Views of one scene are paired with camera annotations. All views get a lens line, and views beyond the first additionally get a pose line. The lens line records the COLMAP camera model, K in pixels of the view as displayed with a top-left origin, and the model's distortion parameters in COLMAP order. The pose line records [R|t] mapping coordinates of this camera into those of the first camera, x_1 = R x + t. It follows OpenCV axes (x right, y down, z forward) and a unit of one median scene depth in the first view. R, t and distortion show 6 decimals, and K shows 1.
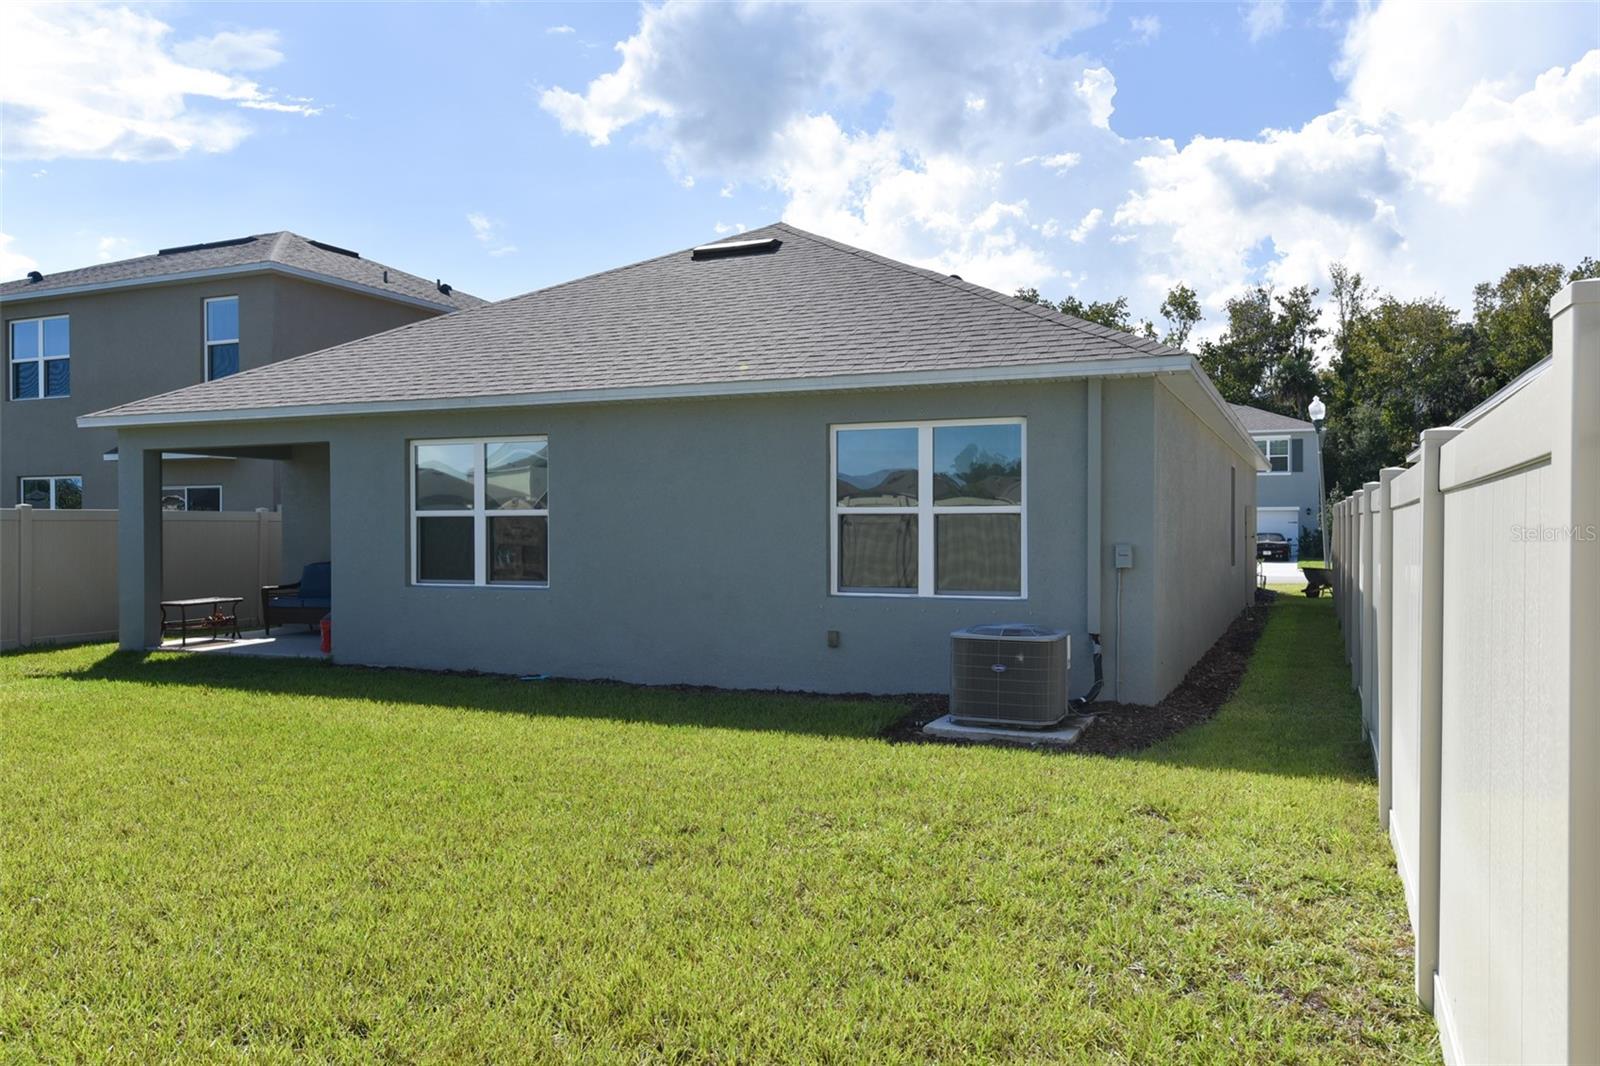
lens RADIAL K [[1176.6, 0, 801.1], [0, 1176.6, 533.7], [0, 0, 1]] dist [0.023758, -0.012278]
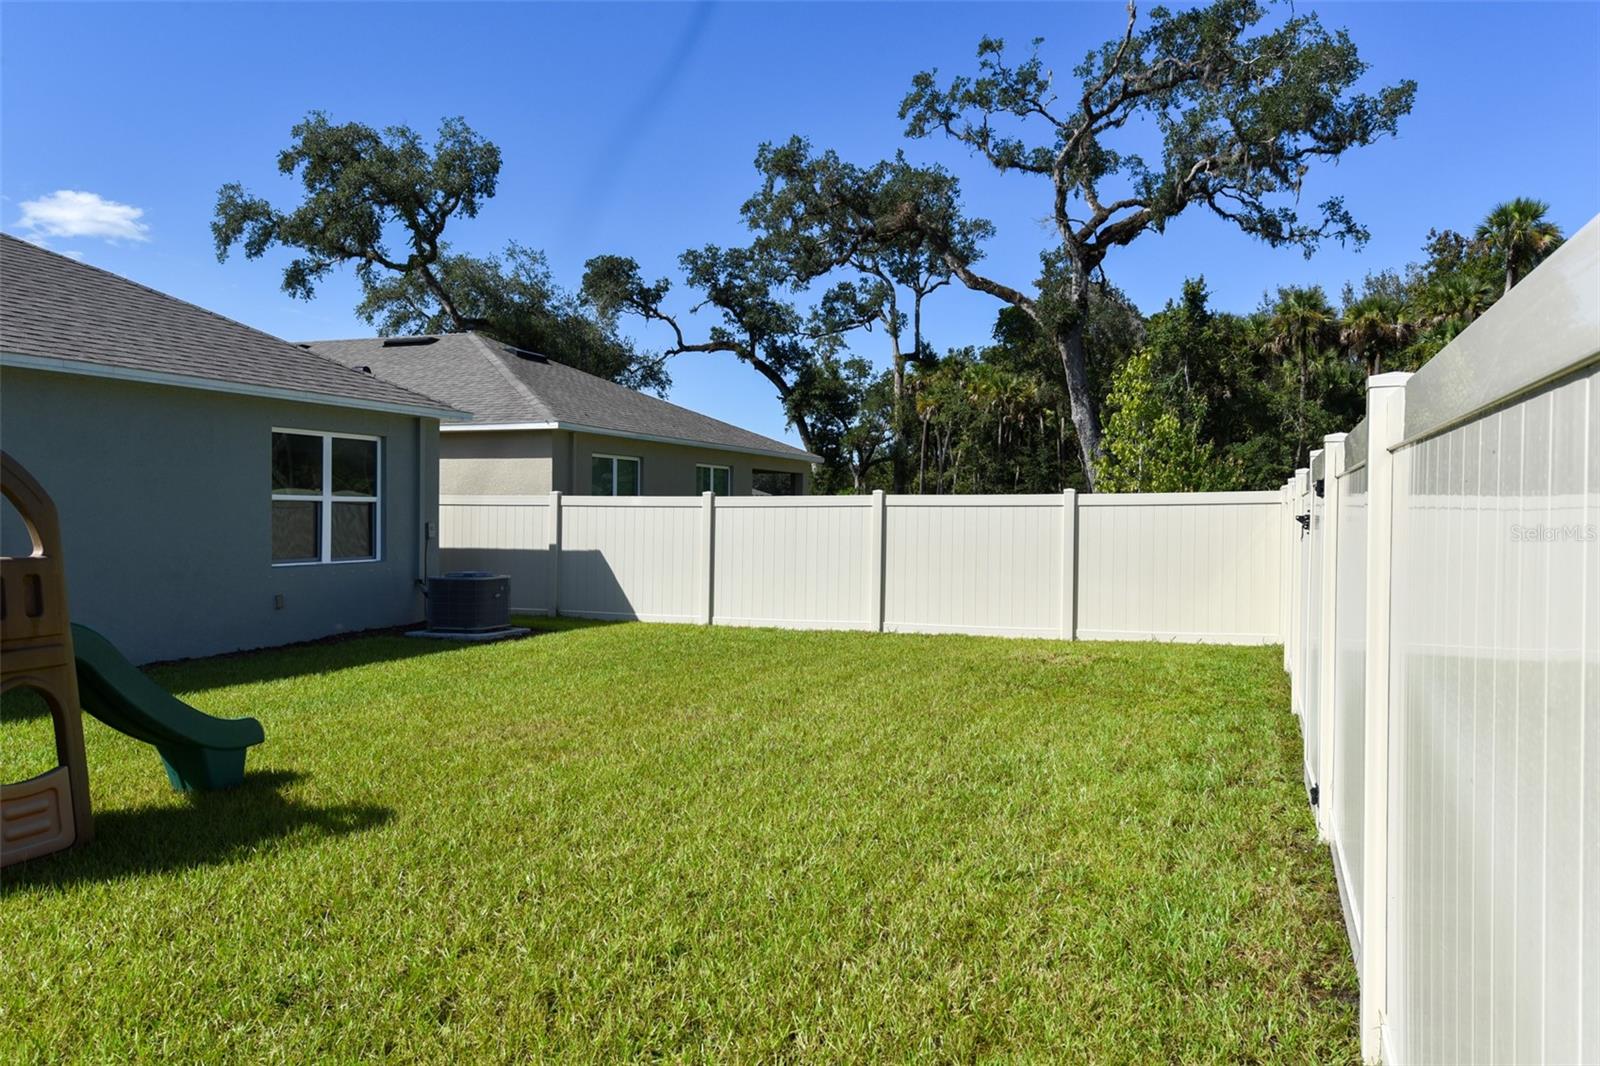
lens RADIAL K [[1176.6, 0, 800.3], [0, 1176.6, 530.7], [0, 0, 1]] dist [0.023758, -0.012278]
pose [[-0.057921, -0.006455, 0.998300, -0.138529], [0.005654, 0.999961, 0.006794, 0.001136], [-0.998305, 0.006038, -0.057882, 0.059154]]
